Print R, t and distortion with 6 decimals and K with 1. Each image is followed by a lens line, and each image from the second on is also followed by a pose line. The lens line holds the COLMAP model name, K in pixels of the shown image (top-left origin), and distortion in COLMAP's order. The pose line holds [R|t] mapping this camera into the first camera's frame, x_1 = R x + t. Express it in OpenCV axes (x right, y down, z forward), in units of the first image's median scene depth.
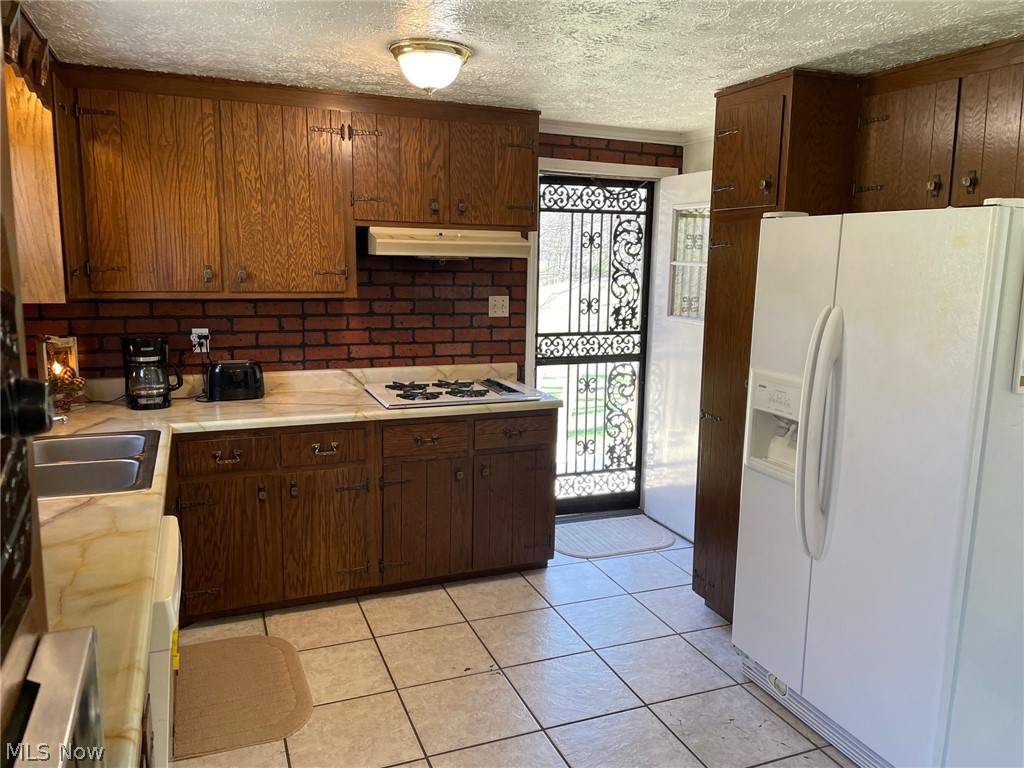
lens RADIAL K [[766.2, 0, 512.0], [0, 766.2, 384.0], [0, 0, 1]] dist [0.080429, -0.104160]
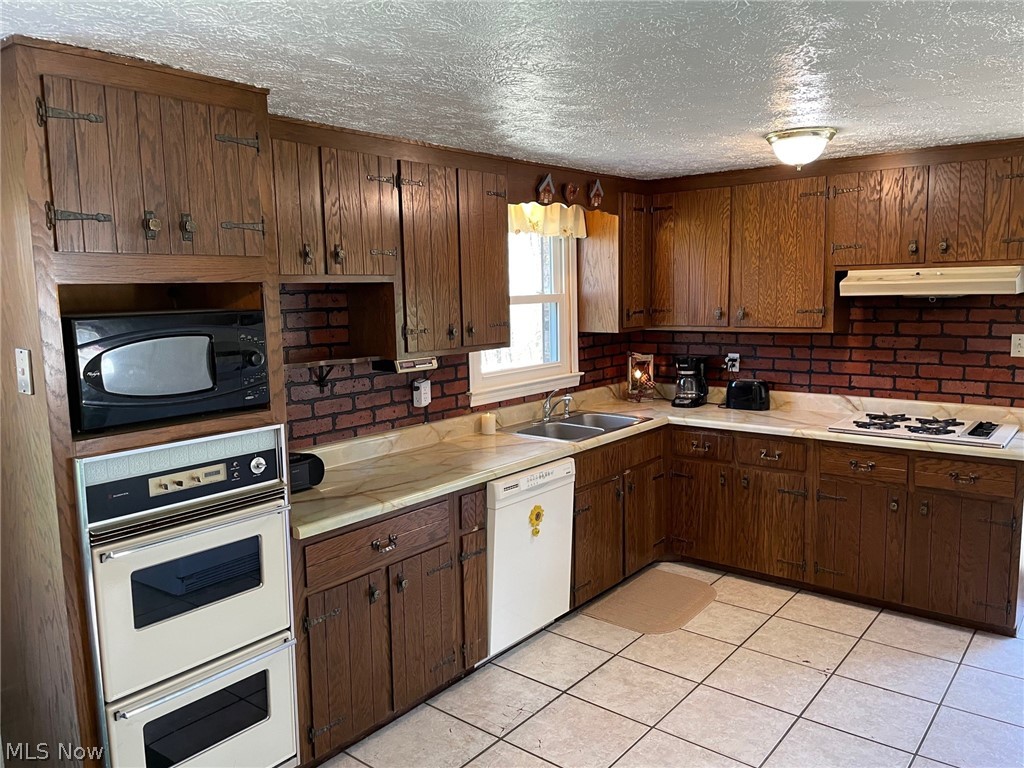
lens RADIAL K [[766.2, 0, 512.0], [0, 766.2, 384.0], [0, 0, 1]] dist [0.080429, -0.104160]
pose [[0.480282, 0.084249, -0.873059, 0.578265], [-0.112772, 0.993046, 0.033790, -0.021460], [0.869834, 0.082228, 0.486443, 0.028889]]
